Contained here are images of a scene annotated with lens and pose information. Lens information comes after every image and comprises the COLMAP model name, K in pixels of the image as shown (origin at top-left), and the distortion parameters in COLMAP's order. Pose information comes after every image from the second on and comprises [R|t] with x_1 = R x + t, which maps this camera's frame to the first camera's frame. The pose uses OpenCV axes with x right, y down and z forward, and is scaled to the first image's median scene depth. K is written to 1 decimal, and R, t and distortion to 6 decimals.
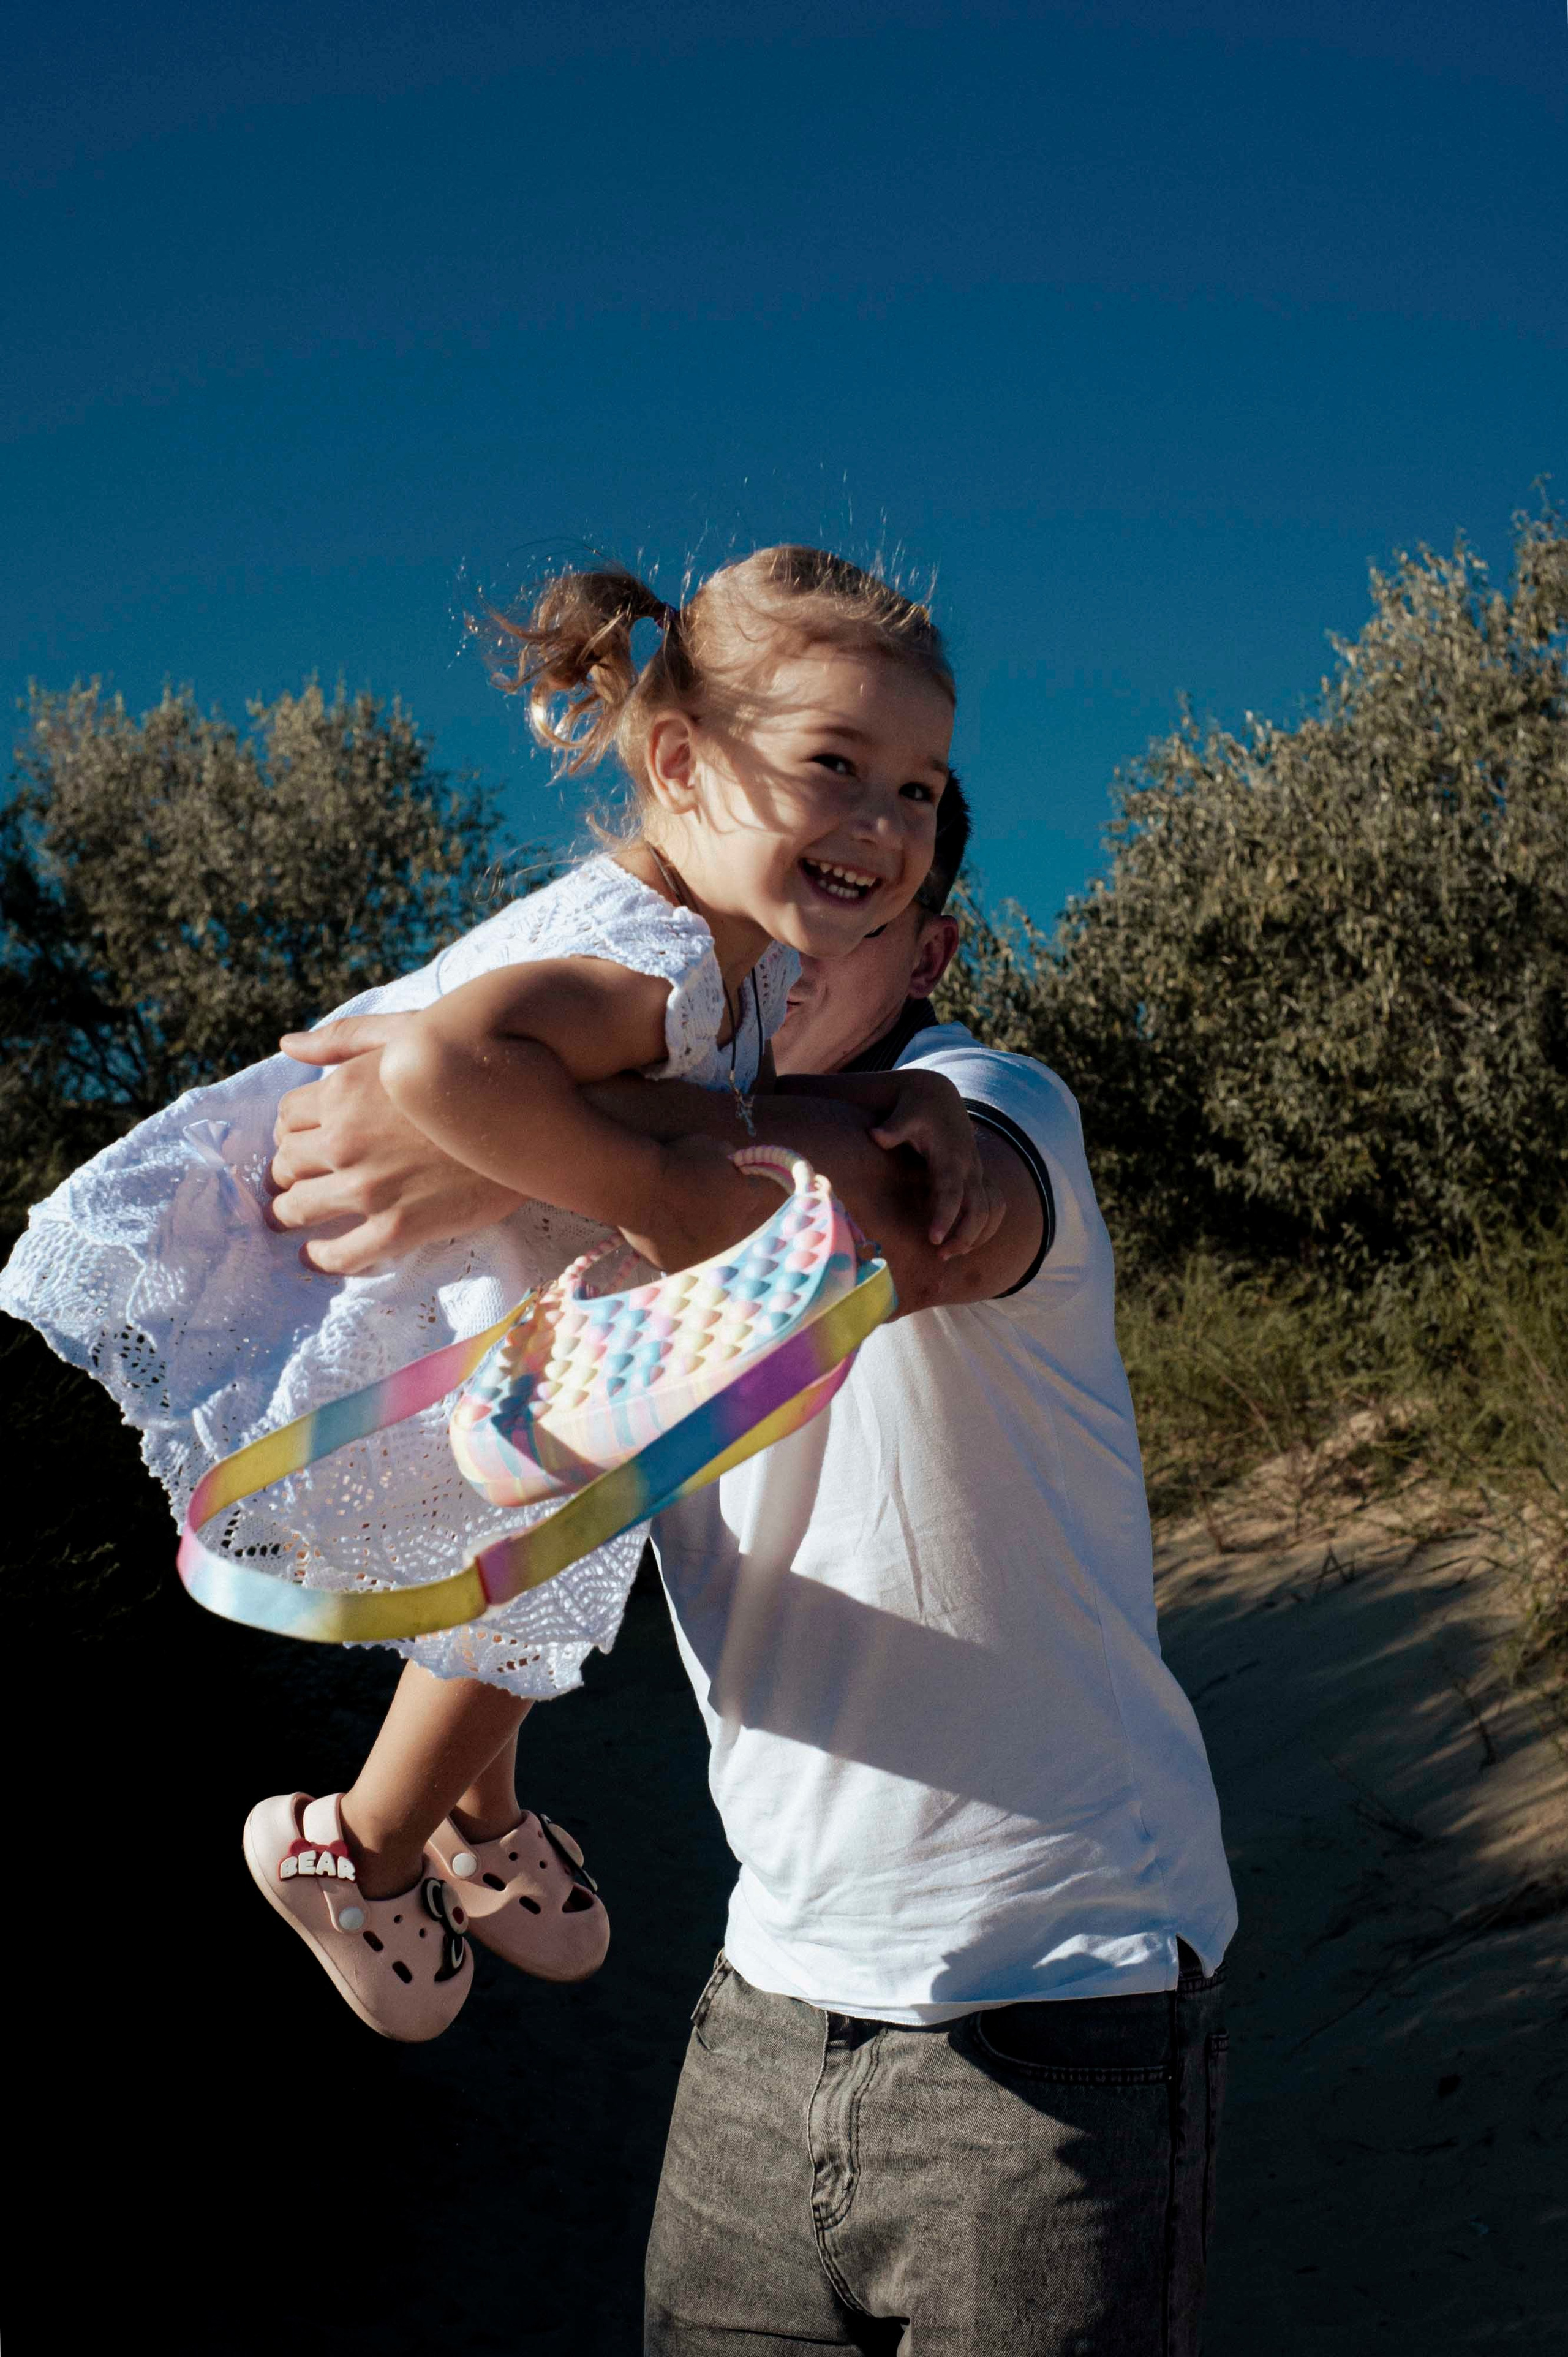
lens RADIAL K [[3428.3, 0, 784.0], [0, 3428.3, 1178.5], [0, 0, 1]] dist [0.038989, -0.600919]
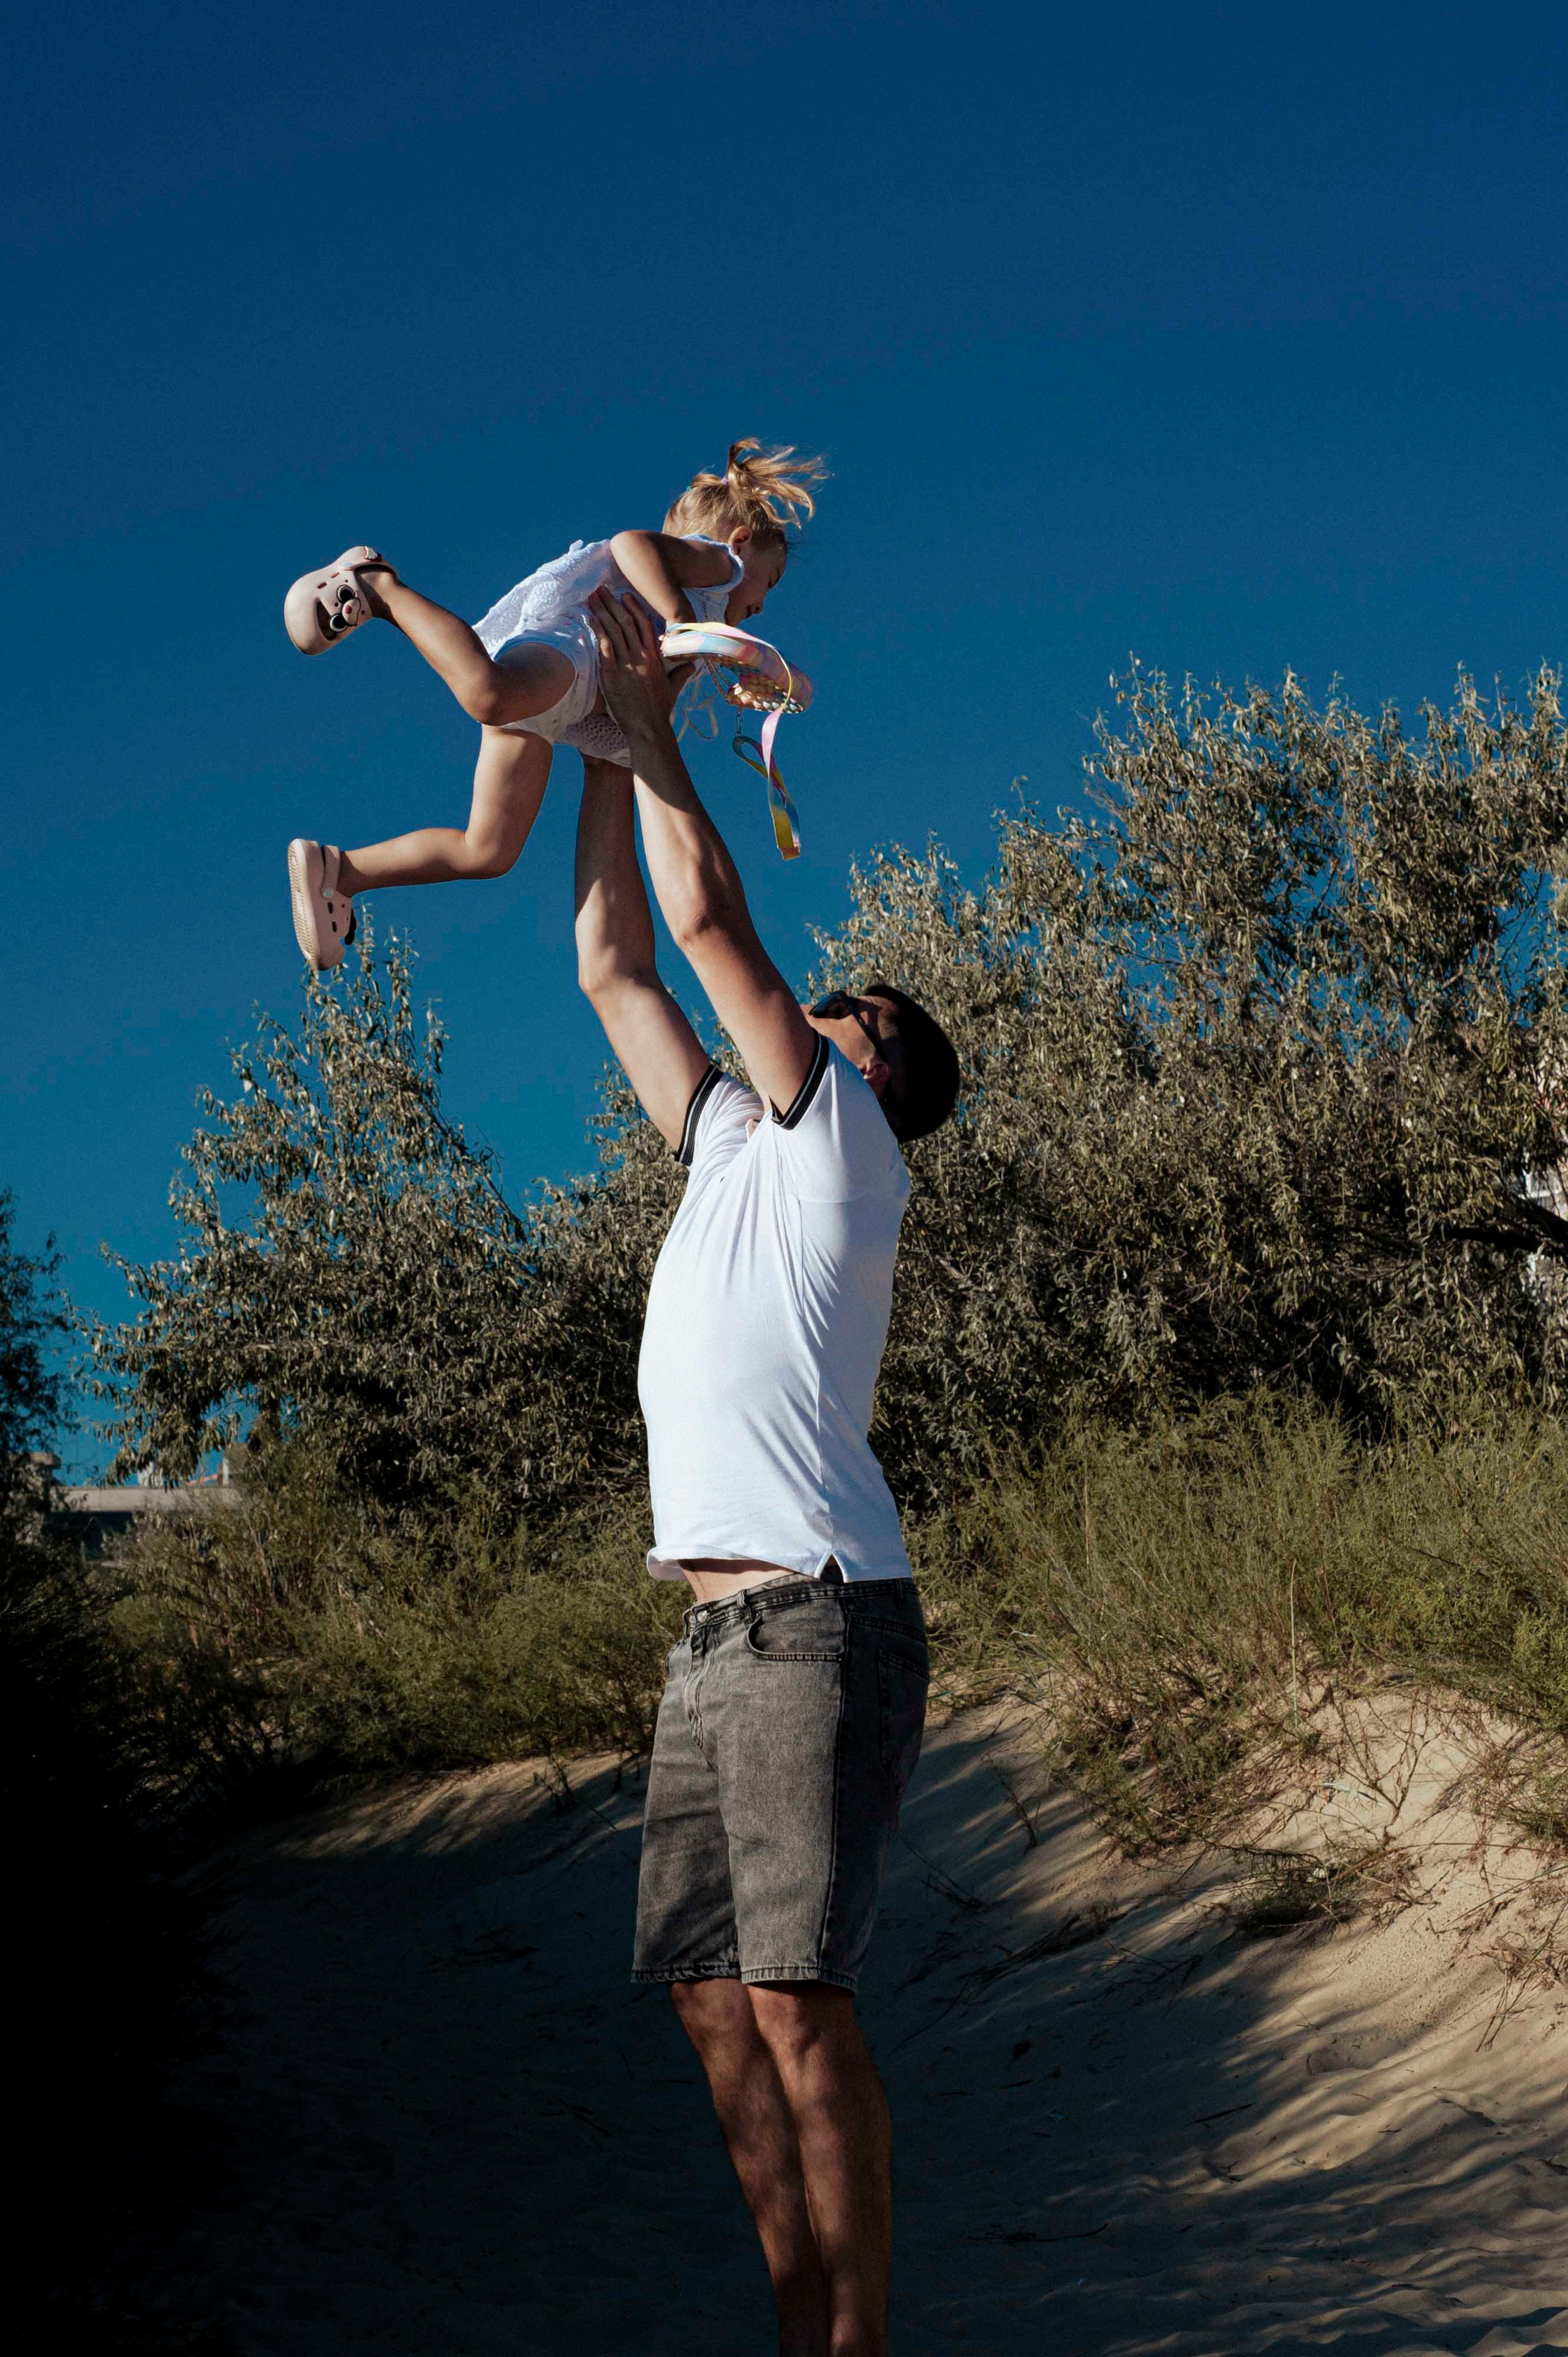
lens RADIAL K [[3749.5, 0, 686.5], [0, 3749.5, 1182.2], [0, 0, 1]] dist [-0.112345, 0.022217]
pose [[0.990825, -0.010788, 0.134723, -0.048279], [0.022962, 0.995754, -0.089145, 0.026263], [-0.133189, 0.091421, 0.986865, -0.165034]]
